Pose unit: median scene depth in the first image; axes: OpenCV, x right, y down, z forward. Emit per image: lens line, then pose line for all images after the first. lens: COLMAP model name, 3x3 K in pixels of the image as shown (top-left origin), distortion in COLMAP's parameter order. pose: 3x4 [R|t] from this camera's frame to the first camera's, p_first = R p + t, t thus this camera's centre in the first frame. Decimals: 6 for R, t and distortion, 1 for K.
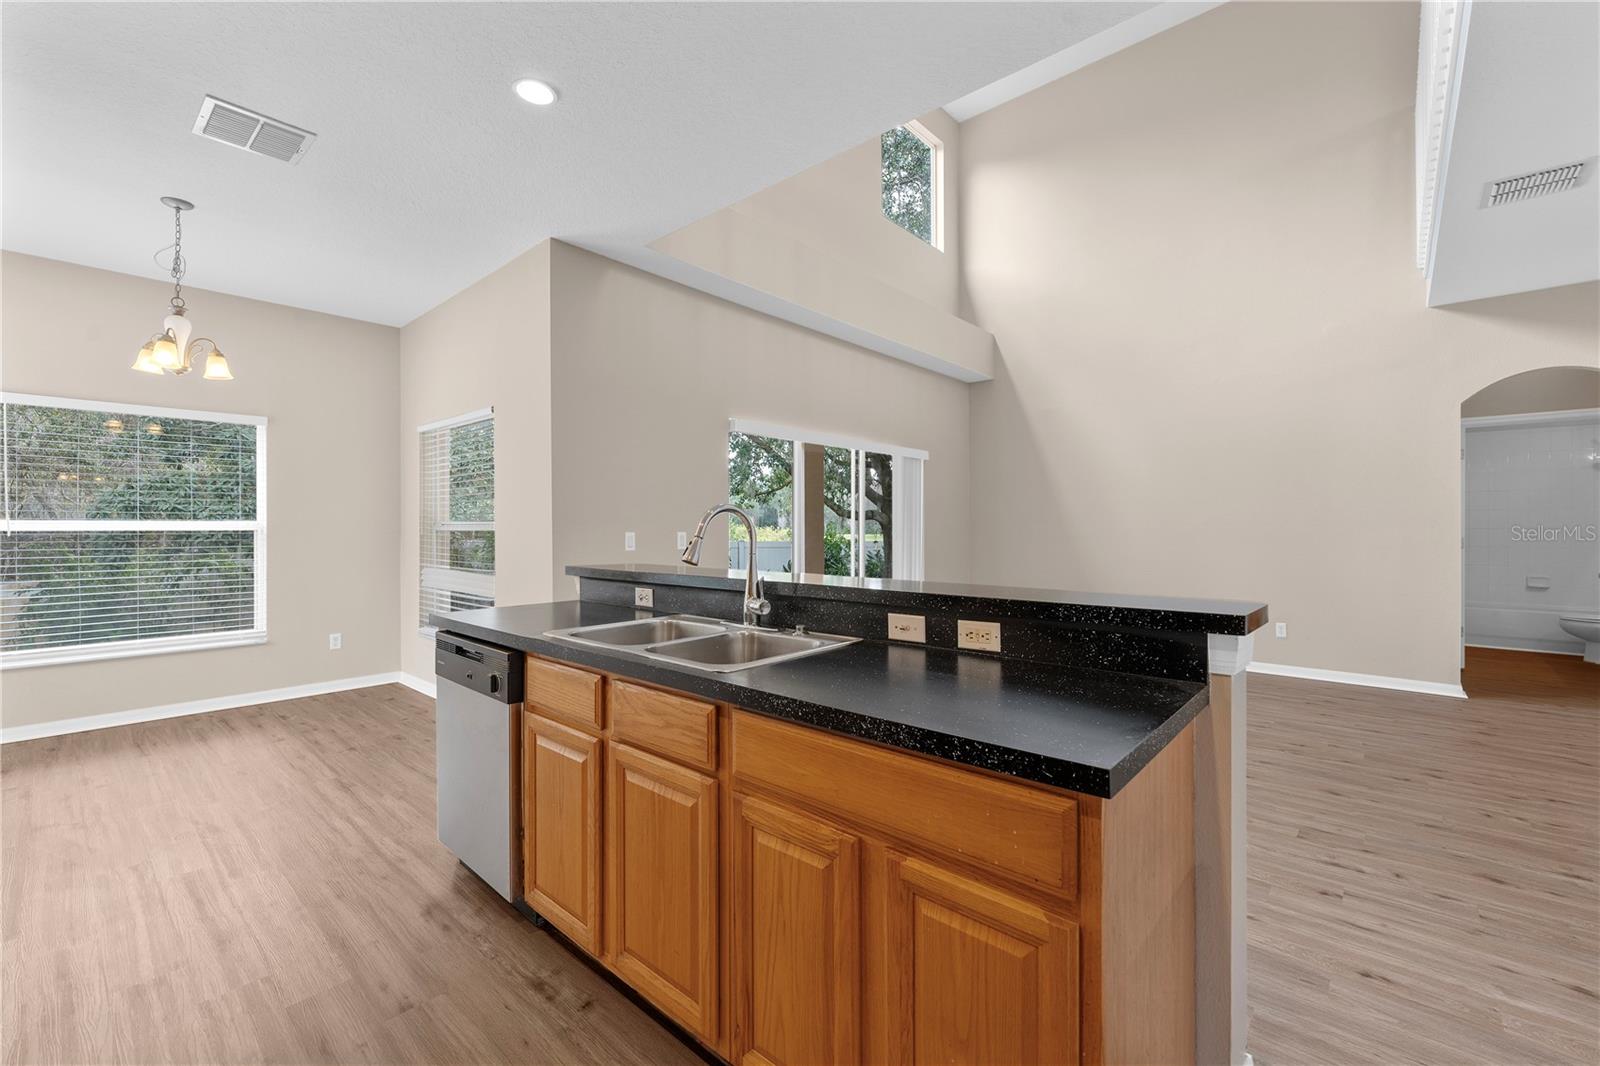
lens RADIAL K [[668.5, 0, 792.4], [0, 668.5, 530.8], [0, 0, 1]] dist [-0.003359, 0.000431]
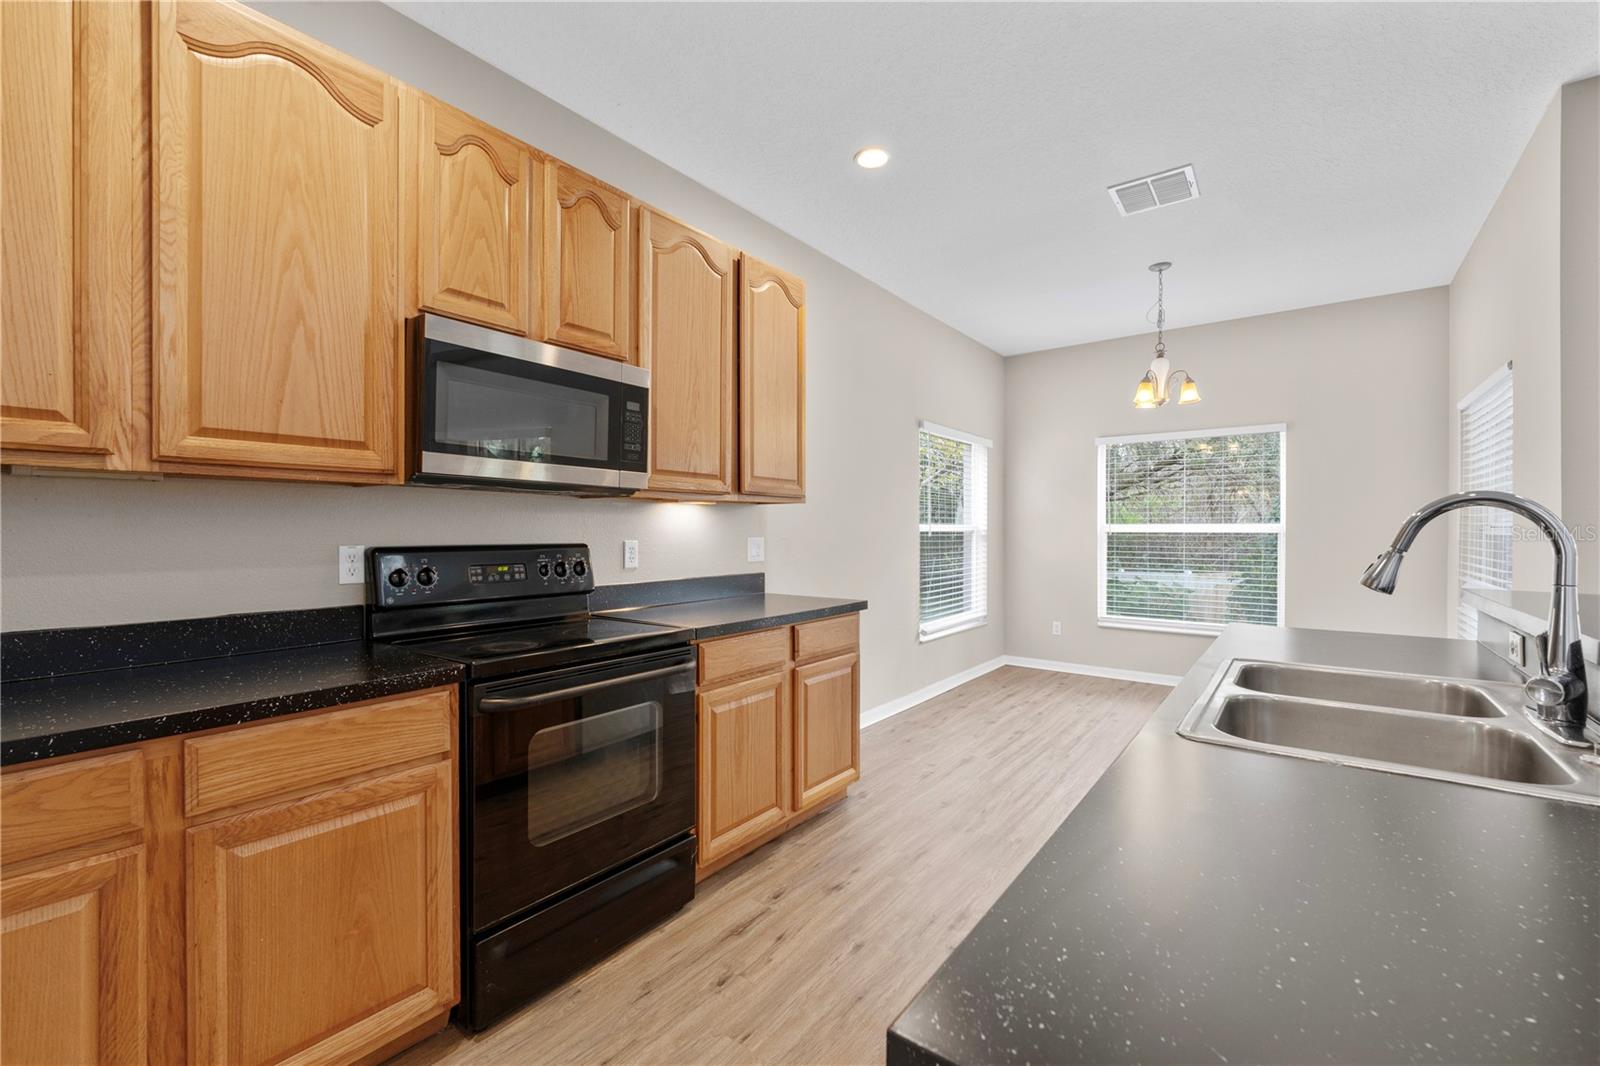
lens RADIAL K [[668.5, 0, 792.4], [0, 668.5, 530.8], [0, 0, 1]] dist [-0.003359, 0.000431]
pose [[0.074003, 0.001378, -0.997257, 0.254403], [-0.003294, 0.999994, 0.001137, -0.003895], [0.997253, 0.003201, 0.074007, 0.236788]]
